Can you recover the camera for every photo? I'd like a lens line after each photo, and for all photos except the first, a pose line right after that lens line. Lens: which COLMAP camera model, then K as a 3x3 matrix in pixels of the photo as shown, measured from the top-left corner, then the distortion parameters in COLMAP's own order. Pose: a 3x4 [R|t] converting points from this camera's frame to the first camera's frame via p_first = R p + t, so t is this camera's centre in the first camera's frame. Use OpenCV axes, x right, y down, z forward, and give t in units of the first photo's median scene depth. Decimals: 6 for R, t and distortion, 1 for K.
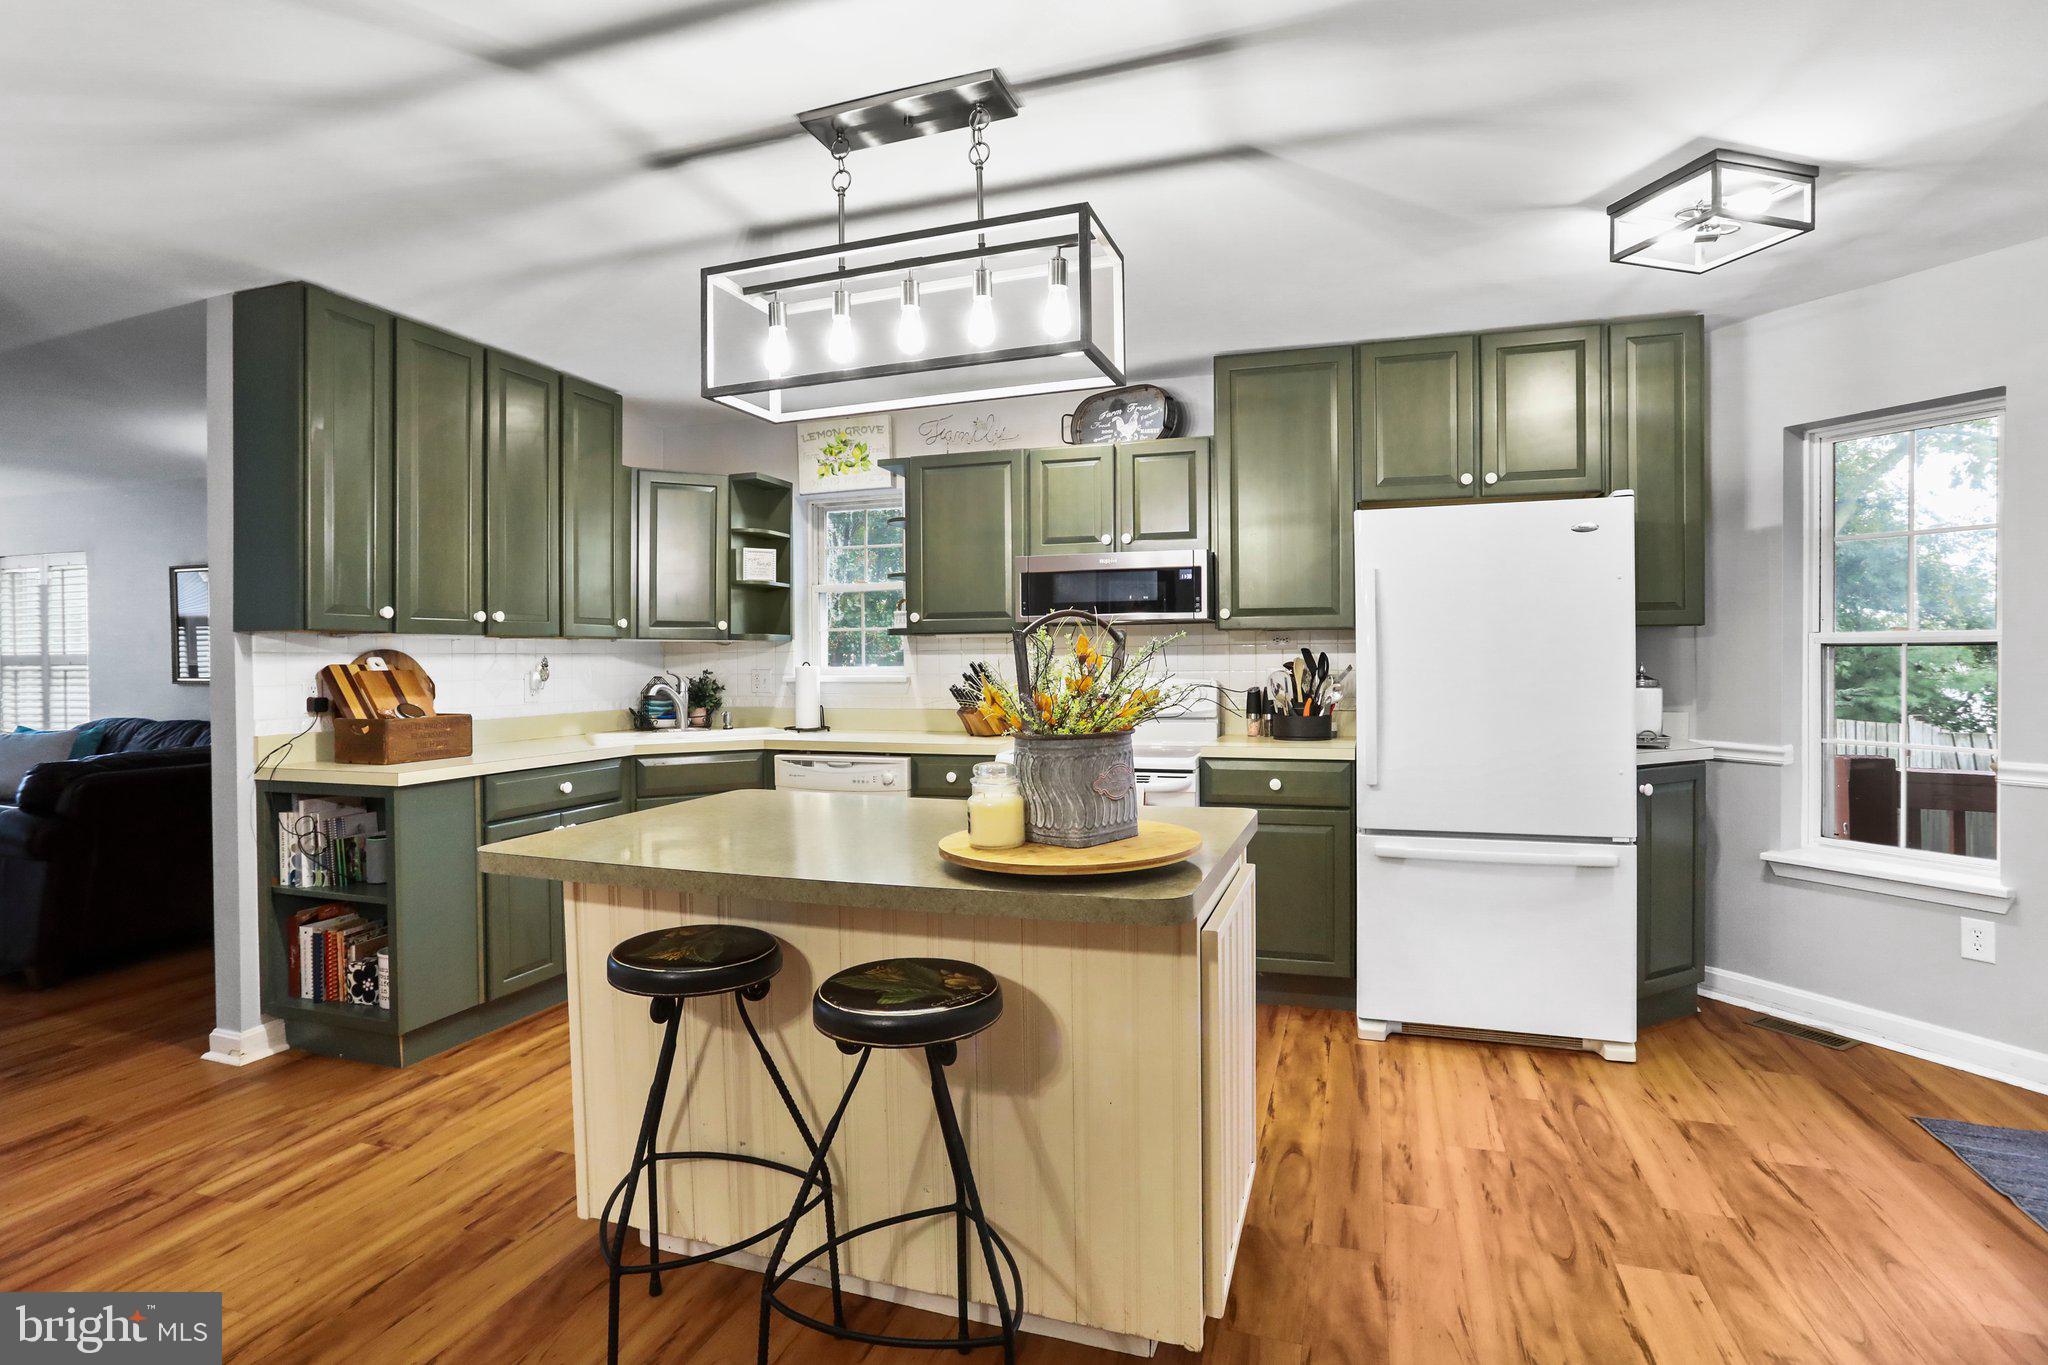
lens RADIAL K [[1014.9, 0, 1022.8], [0, 1014.9, 667.6], [0, 0, 1]] dist [-0.036047, 0.011688]
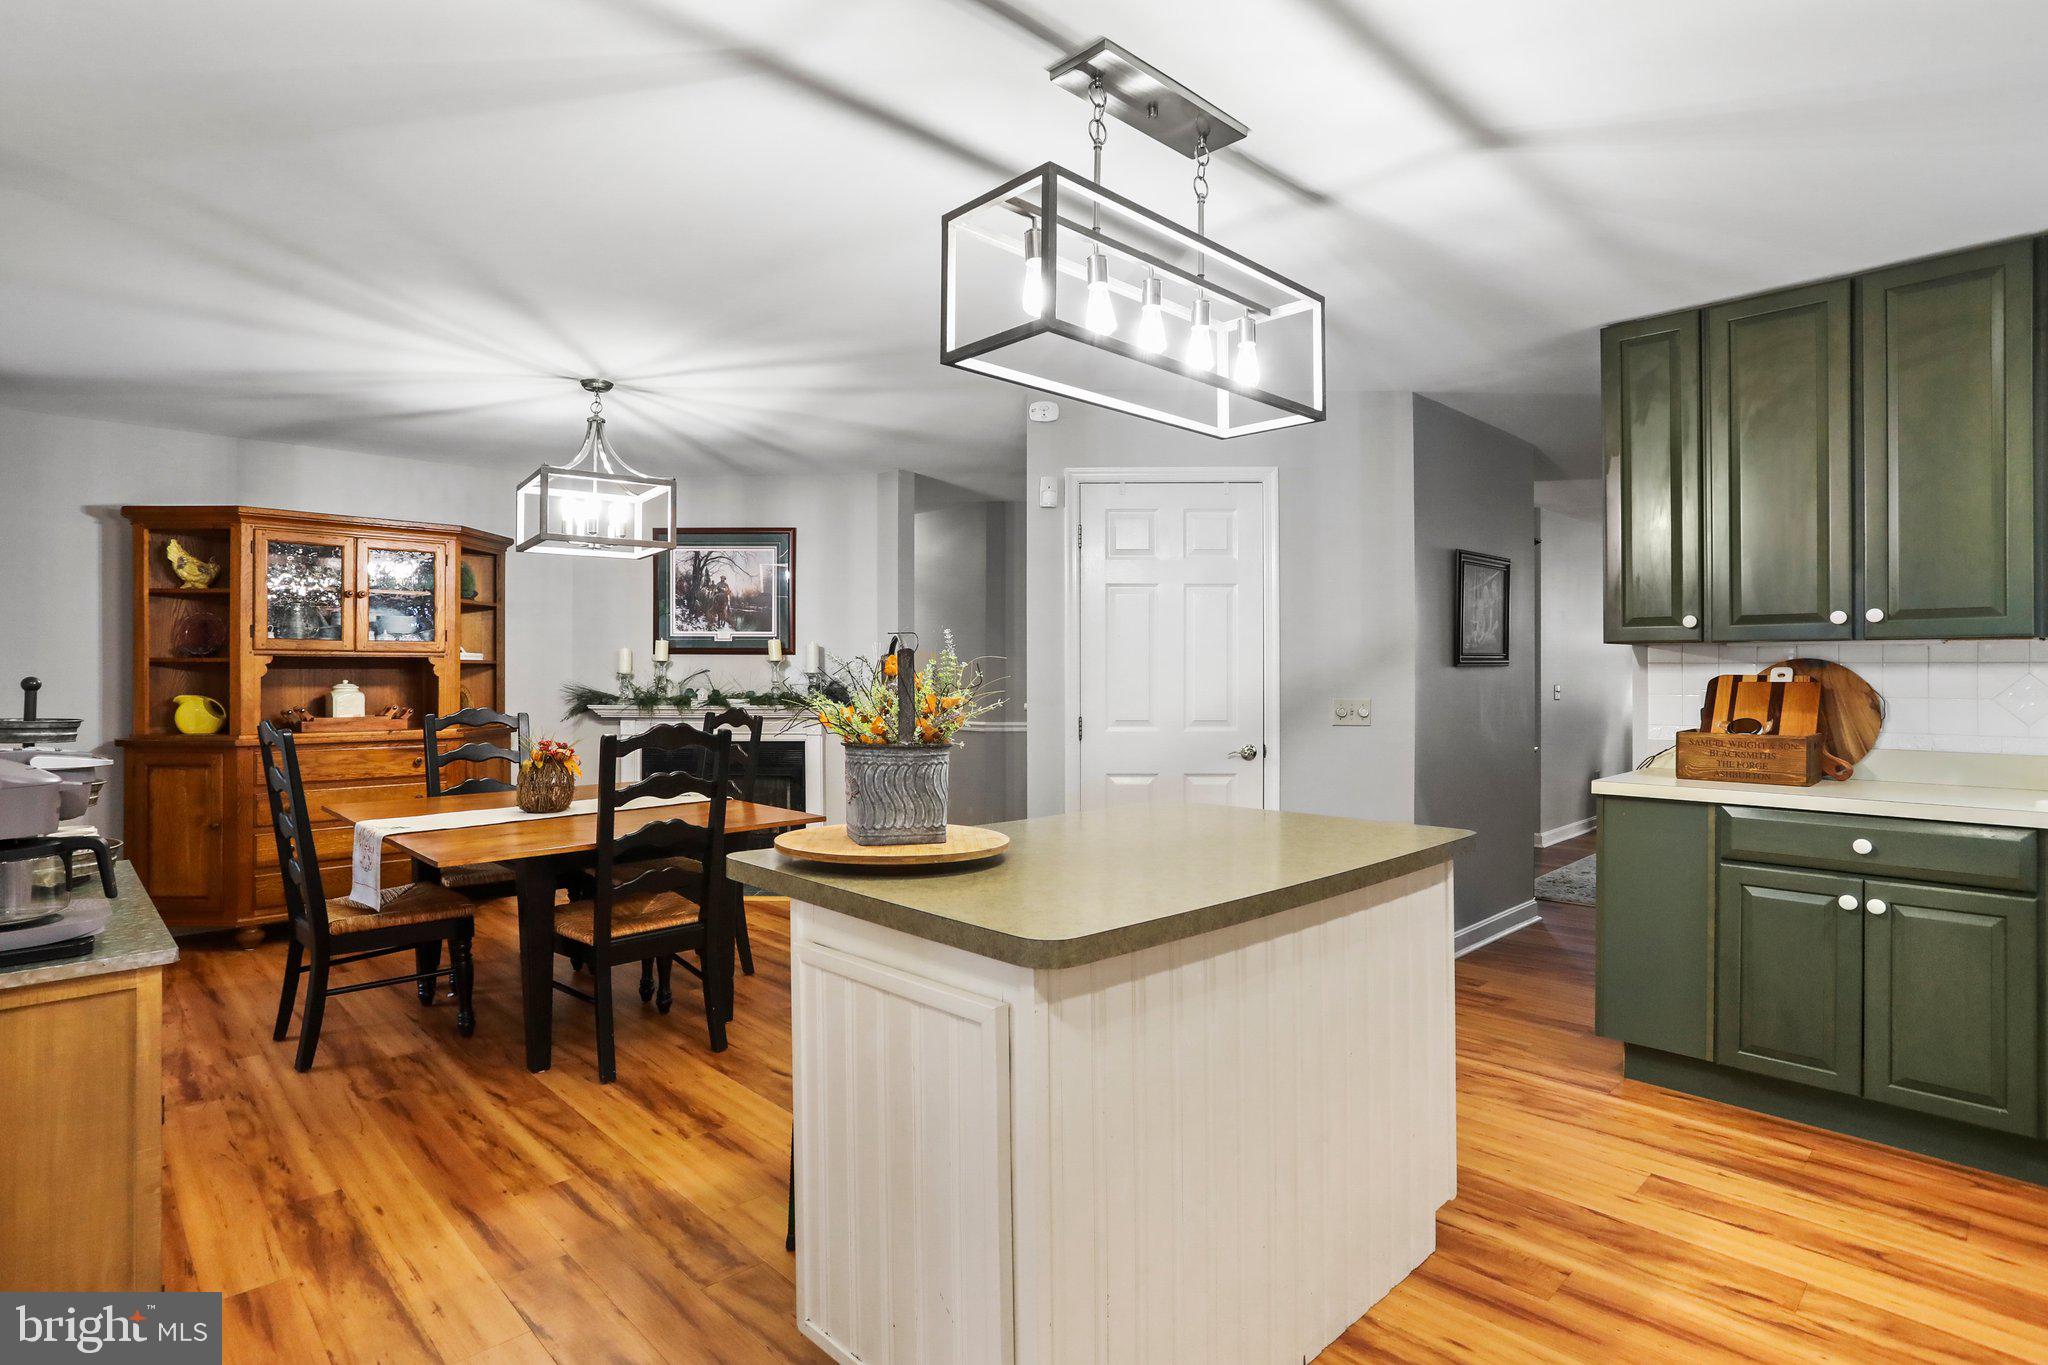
lens RADIAL K [[1056.7, 0, 1038.3], [0, 1056.7, 664.6], [0, 0, 1]] dist [-0.026332, 0.000620]
pose [[-0.465575, 0.002705, -0.885004, 0.458915], [-0.005660, 0.999966, 0.006034, -0.012845], [0.884990, 0.007818, -0.465544, 0.763617]]
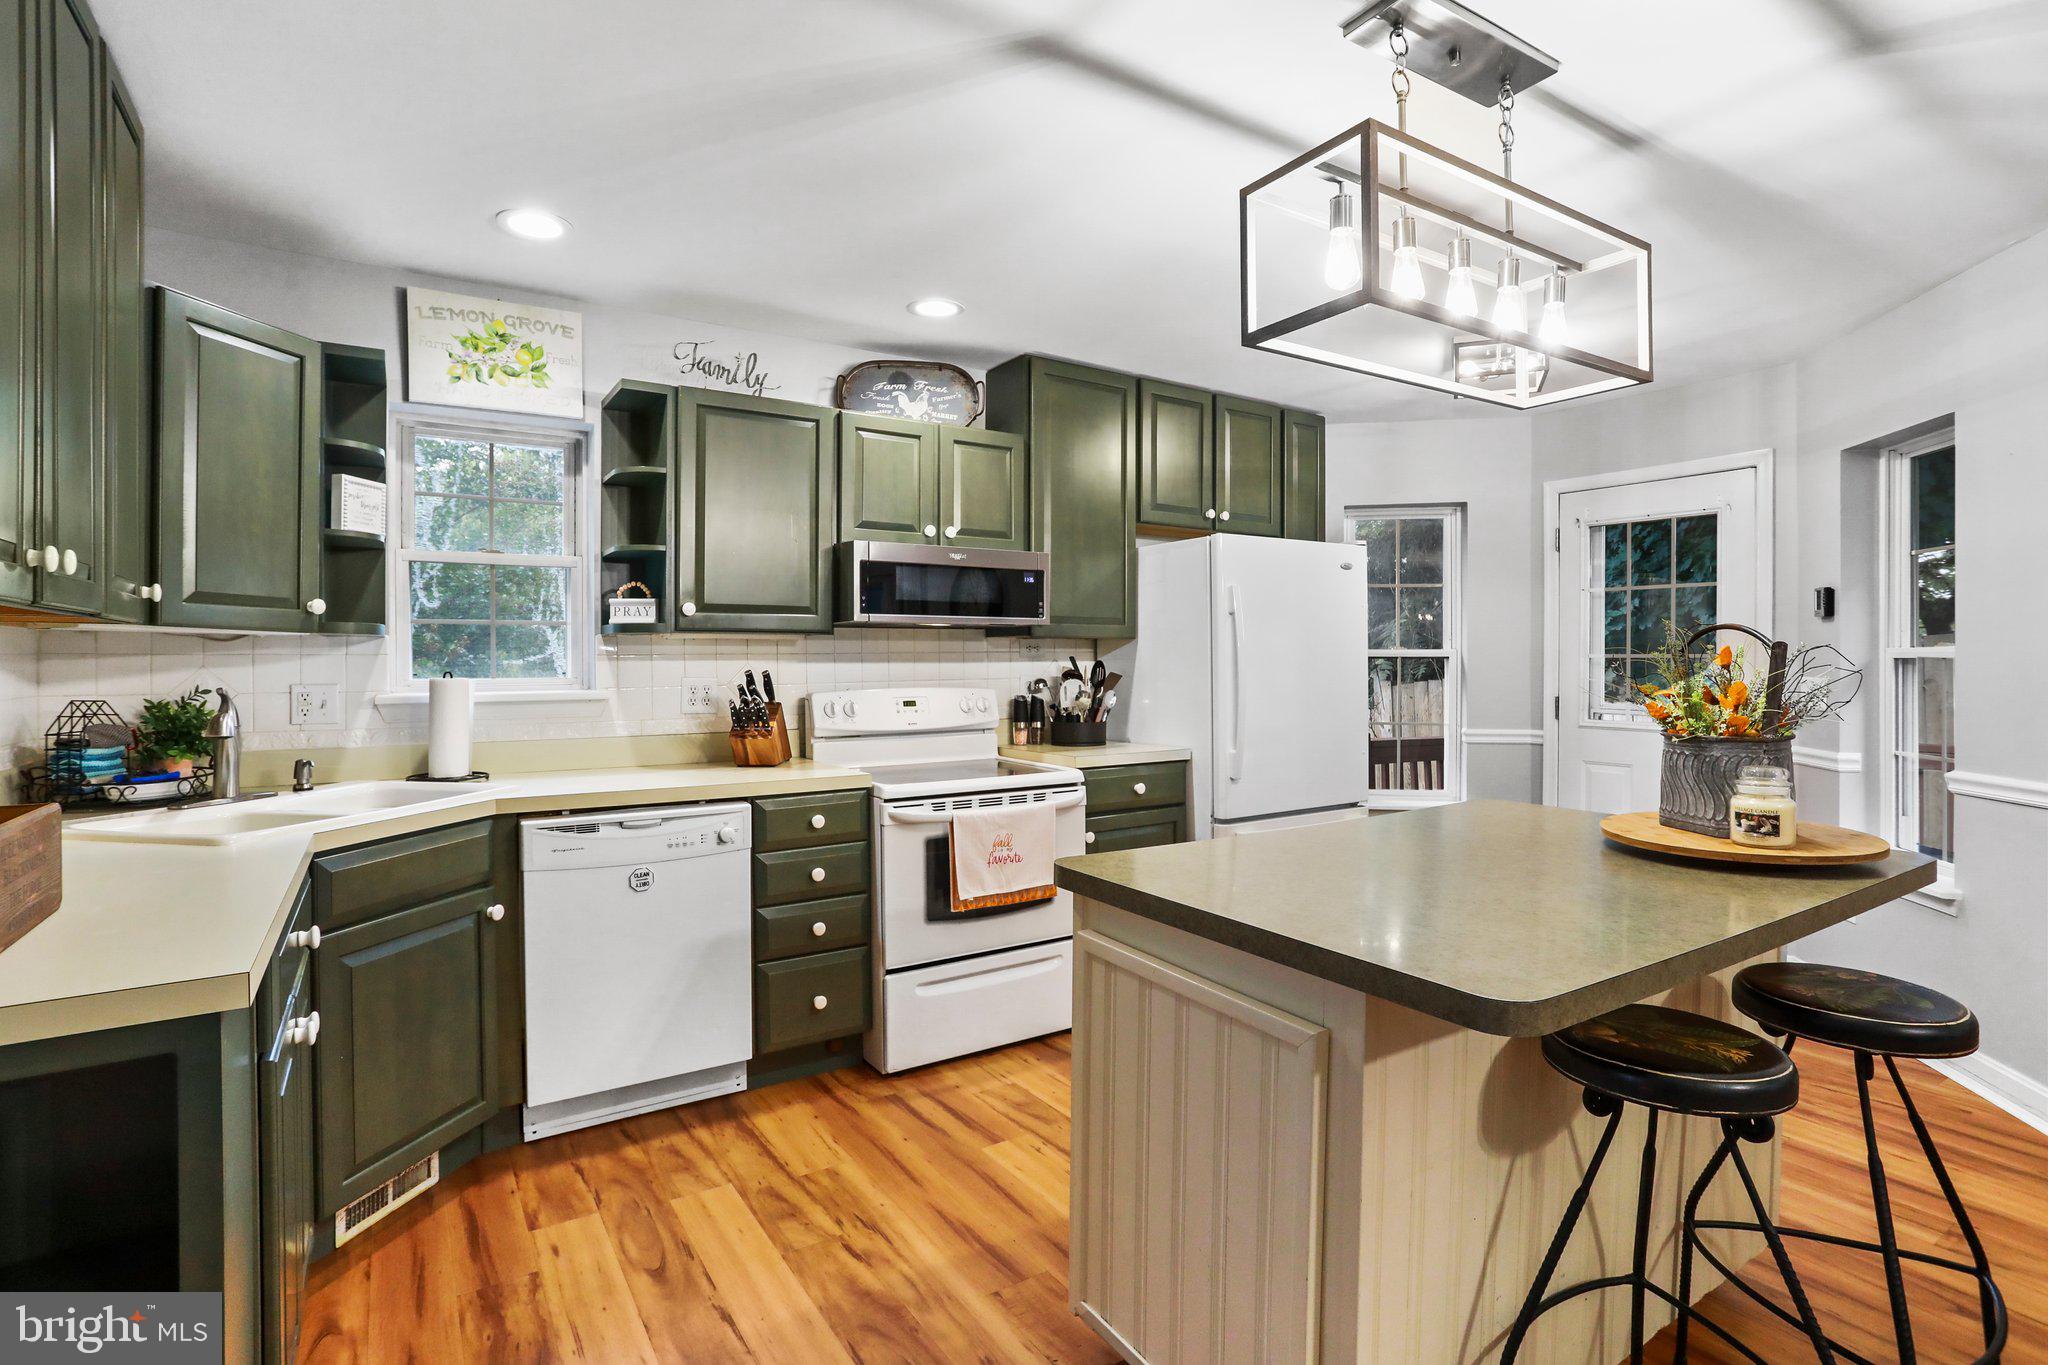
lens RADIAL K [[1014.9, 0, 1031.1], [0, 1014.9, 664.0], [0, 0, 1]] dist [-0.036047, 0.011688]
pose [[0.622344, 0.002270, 0.782741, -0.573697], [0.005430, 0.999959, -0.007217, -0.004187], [-0.782725, 0.008742, 0.622306, 0.400419]]
